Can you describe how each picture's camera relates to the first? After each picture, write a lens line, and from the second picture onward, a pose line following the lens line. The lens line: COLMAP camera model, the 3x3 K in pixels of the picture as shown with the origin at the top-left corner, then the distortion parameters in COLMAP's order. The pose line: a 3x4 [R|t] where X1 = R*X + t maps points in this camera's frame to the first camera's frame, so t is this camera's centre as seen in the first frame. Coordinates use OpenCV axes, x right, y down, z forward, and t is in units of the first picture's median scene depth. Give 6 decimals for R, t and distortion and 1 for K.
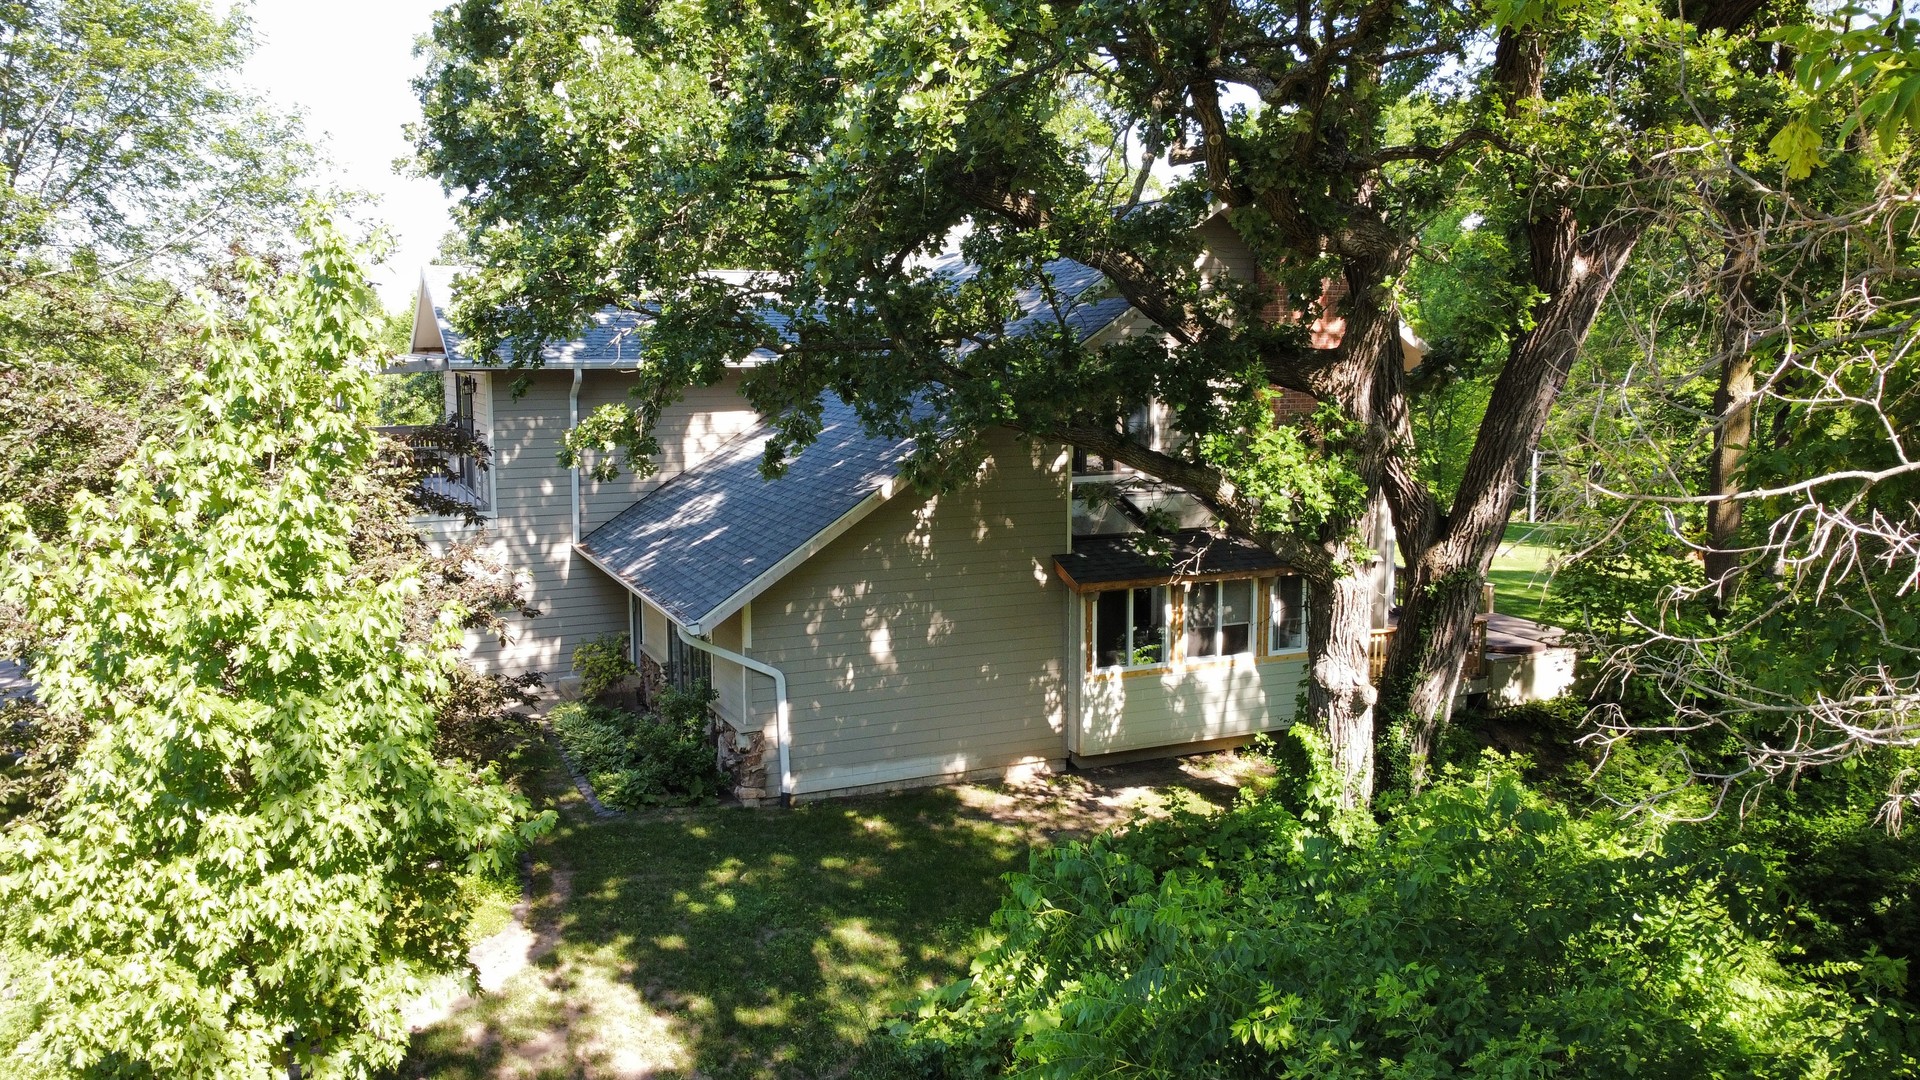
lens RADIAL K [[1404.0, 0, 960.0], [0, 1404.0, 540.0], [0, 0, 1]] dist [0.034103, -0.093363]
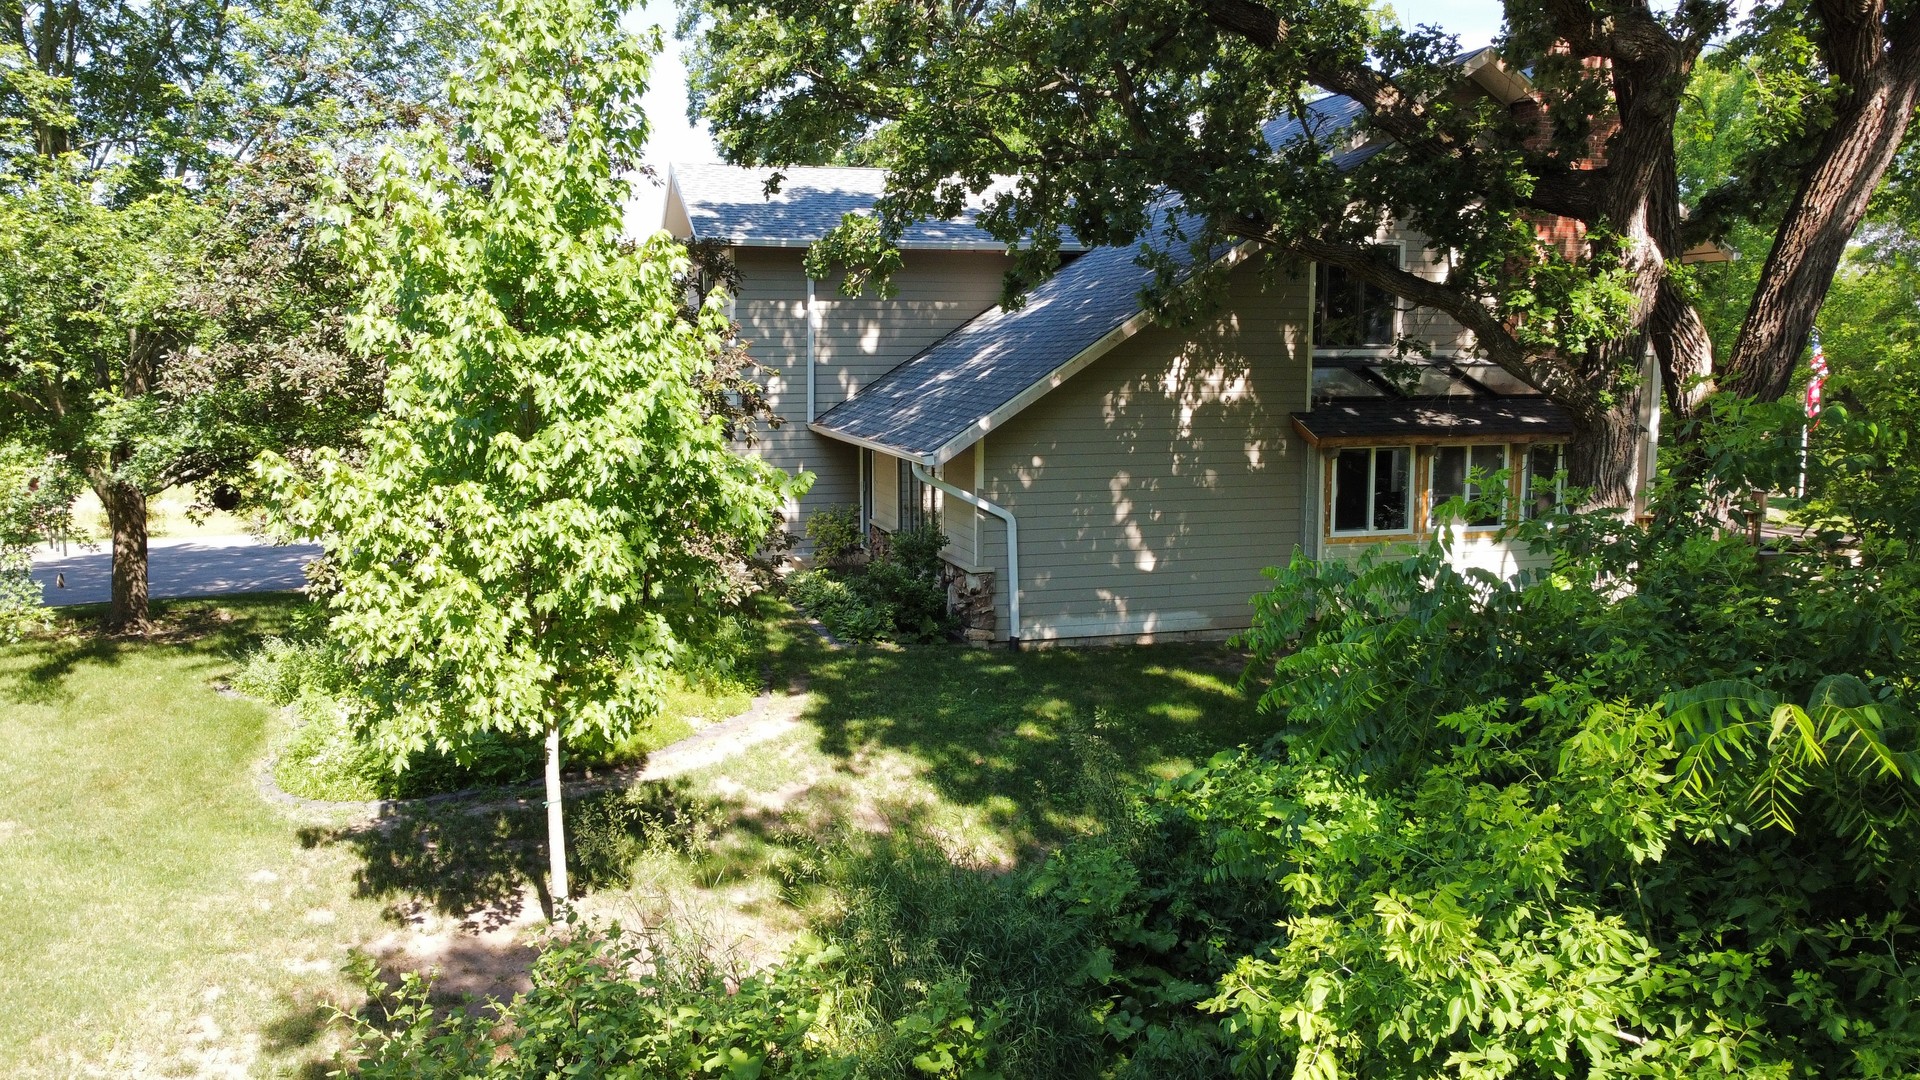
lens RADIAL K [[1402.6, 0, 960.0], [0, 1402.6, 540.0], [0, 0, 1]] dist [-0.031992, 0.000513]
pose [[0.988849, 0.019798, -0.147598, -0.039058], [-0.020195, 0.999795, -0.001185, 0.260605], [0.147544, 0.004153, 0.989047, 0.026081]]
